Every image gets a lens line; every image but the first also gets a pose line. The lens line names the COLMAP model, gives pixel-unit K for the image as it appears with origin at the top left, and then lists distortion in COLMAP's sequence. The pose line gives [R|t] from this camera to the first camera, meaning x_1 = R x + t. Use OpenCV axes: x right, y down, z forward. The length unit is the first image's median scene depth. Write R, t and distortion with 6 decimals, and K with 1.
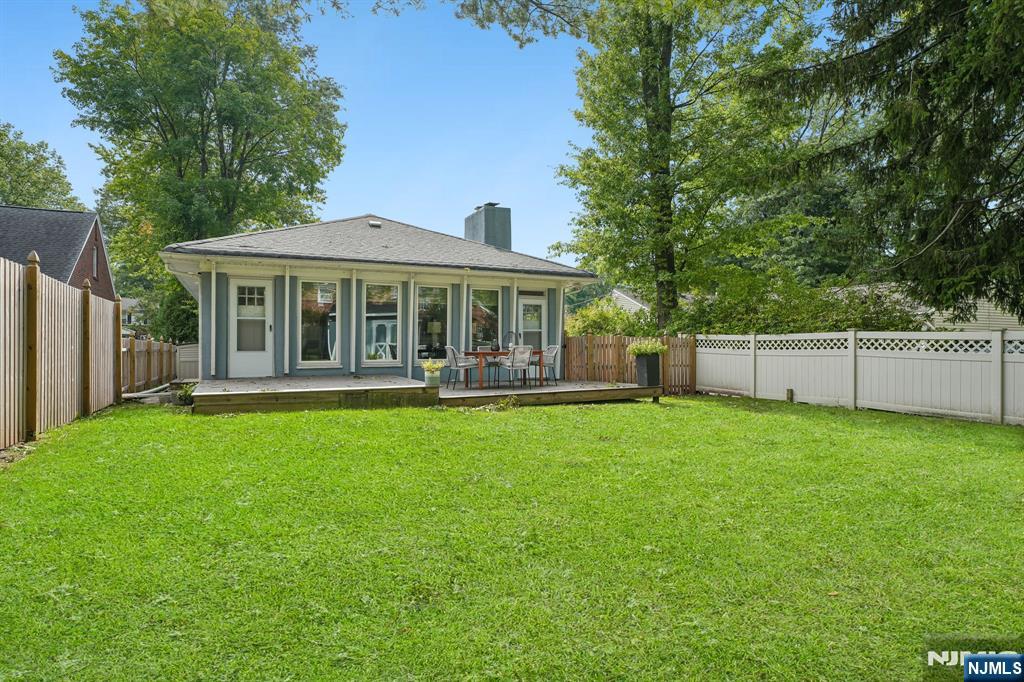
lens RADIAL K [[558.5, 0, 516.3], [0, 558.5, 340.8], [0, 0, 1]] dist [0.012312, -0.000554]
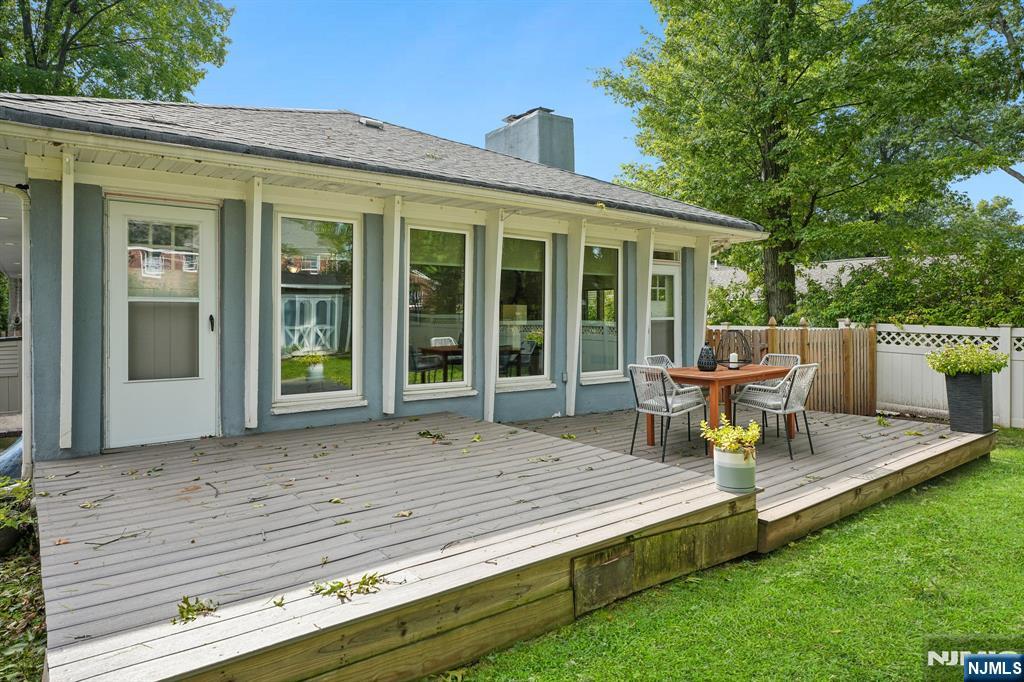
lens RADIAL K [[611.6, 0, 508.9], [0, 611.6, 312.4], [0, 0, 1]] dist [0.002354, 0.001908]
pose [[0.980440, 0.002028, 0.196809, -0.282684], [-0.002196, 0.999997, 0.000634, -0.028493], [-0.196807, -0.001054, 0.980442, 0.457919]]
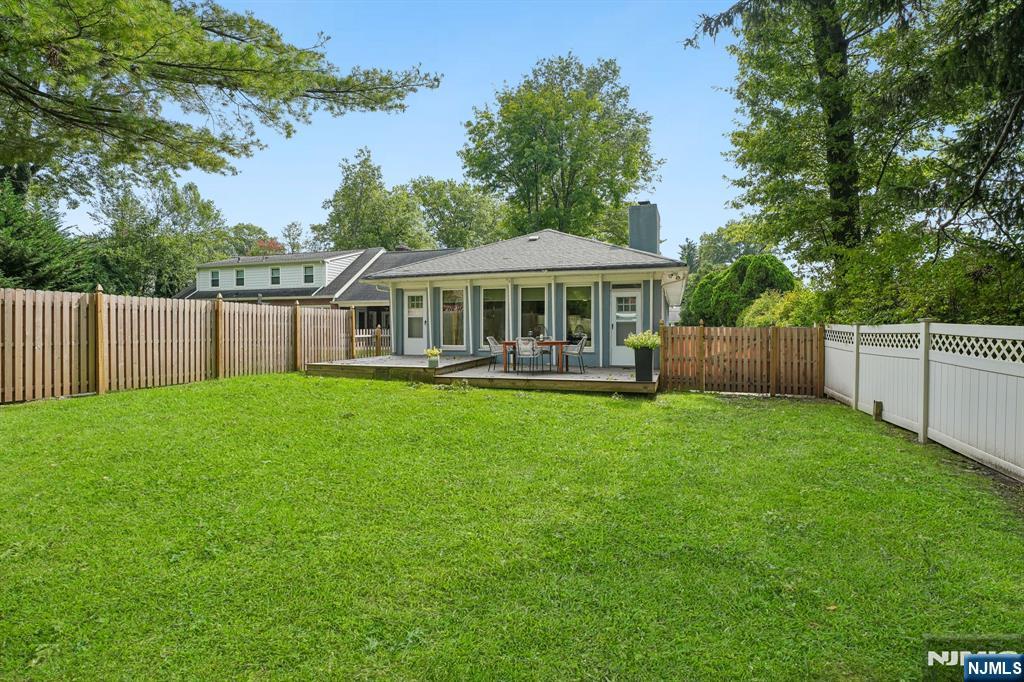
lens RADIAL K [[473.7, 0, 513.7], [0, 473.7, 334.0], [0, 0, 1]] dist [-0.000672, -0.000188]
pose [[0.724374, 0.010332, -0.689330, 0.553768], [0.002803, 0.999835, 0.017931, -0.013144], [0.689402, -0.014921, 0.724225, 0.227237]]
